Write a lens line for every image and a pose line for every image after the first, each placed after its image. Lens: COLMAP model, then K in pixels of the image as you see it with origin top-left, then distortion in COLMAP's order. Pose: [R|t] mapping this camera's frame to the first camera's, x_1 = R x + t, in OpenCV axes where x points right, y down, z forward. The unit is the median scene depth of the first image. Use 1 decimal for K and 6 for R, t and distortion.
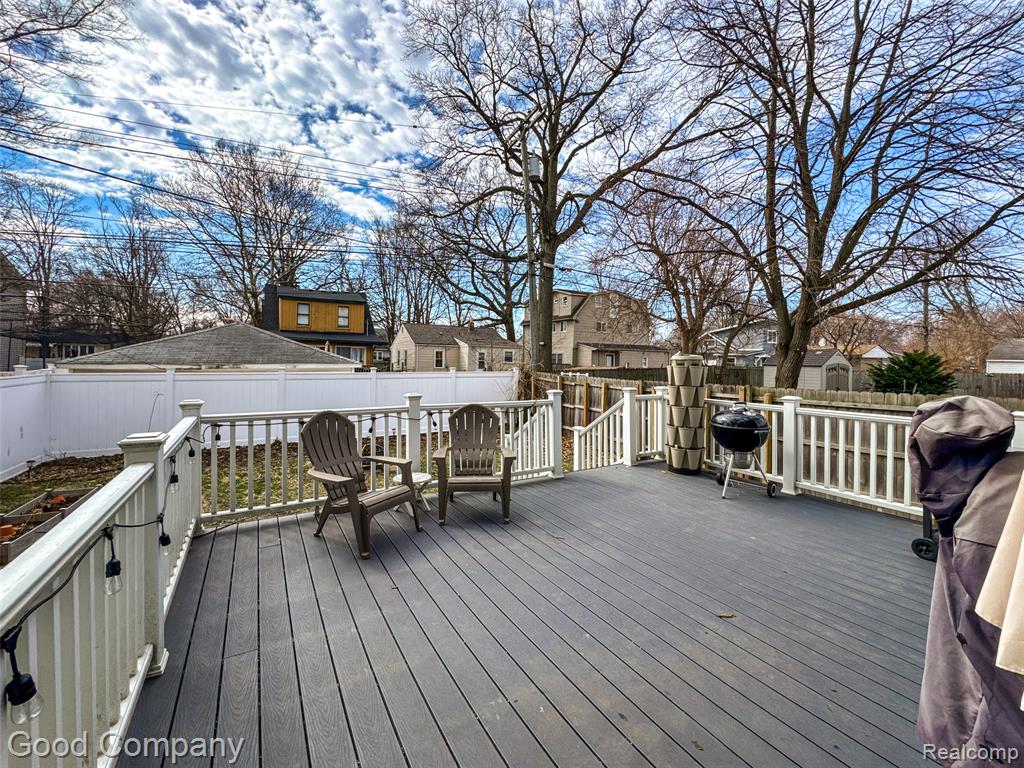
lens RADIAL K [[413.4, 0, 505.7], [0, 413.4, 361.6], [0, 0, 1]] dist [-0.001993, -0.002113]
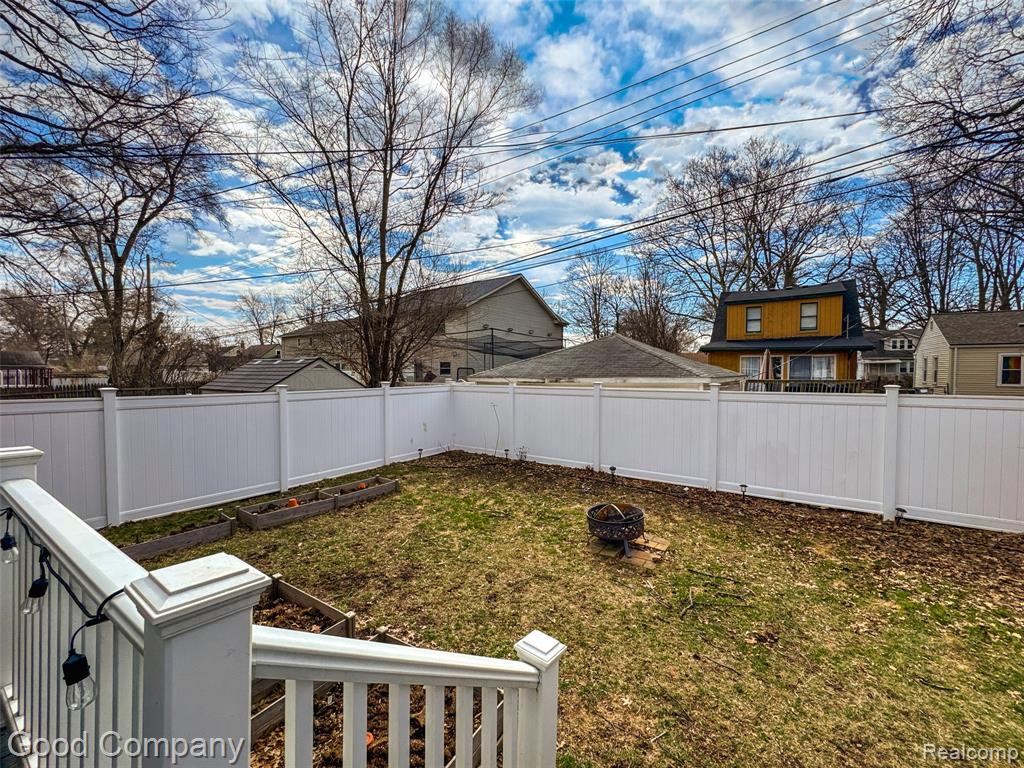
lens RADIAL K [[413.4, 0, 506.1], [0, 413.4, 378.4], [0, 0, 1]] dist [-0.001993, -0.002113]
pose [[0.440812, 0.001516, -0.897598, 0.046018], [0.004041, 0.999985, 0.003674, 0.001187], [0.897591, -0.005246, 0.440799, 0.164569]]
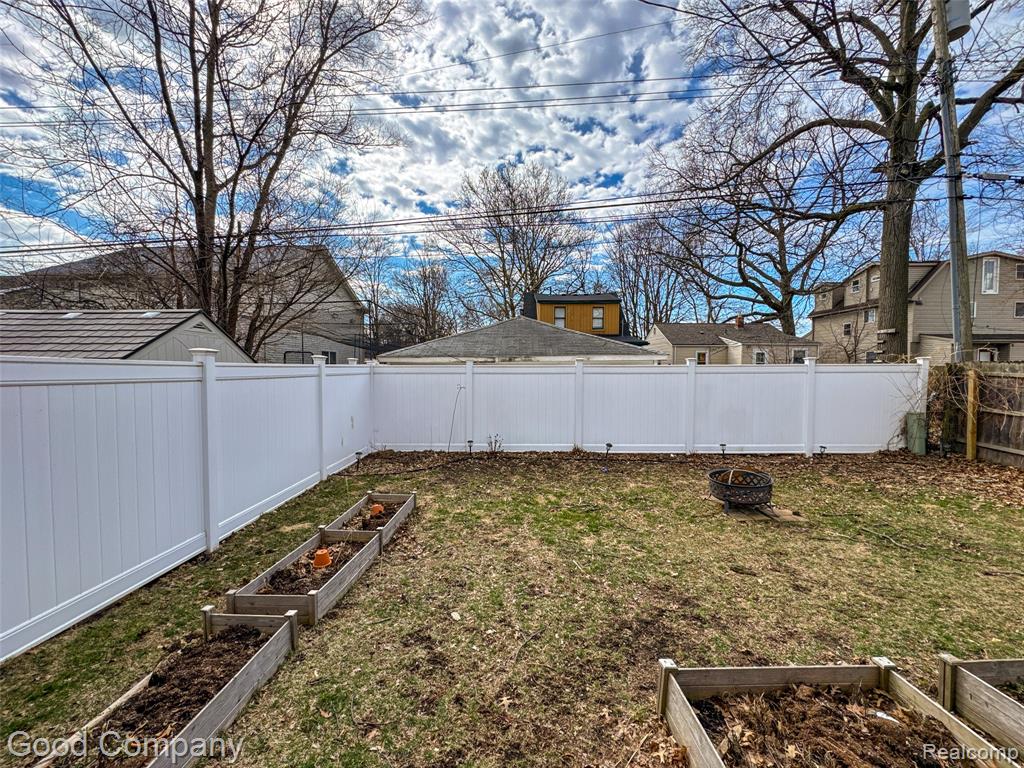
lens RADIAL K [[413.4, 0, 519.7], [0, 413.4, 380.1], [0, 0, 1]] dist [-0.001993, -0.002113]
pose [[0.872427, 0.002555, -0.488738, -0.088821], [0.008498, 0.999756, 0.020398, 0.013797], [0.488671, -0.021949, 0.872192, 0.085913]]
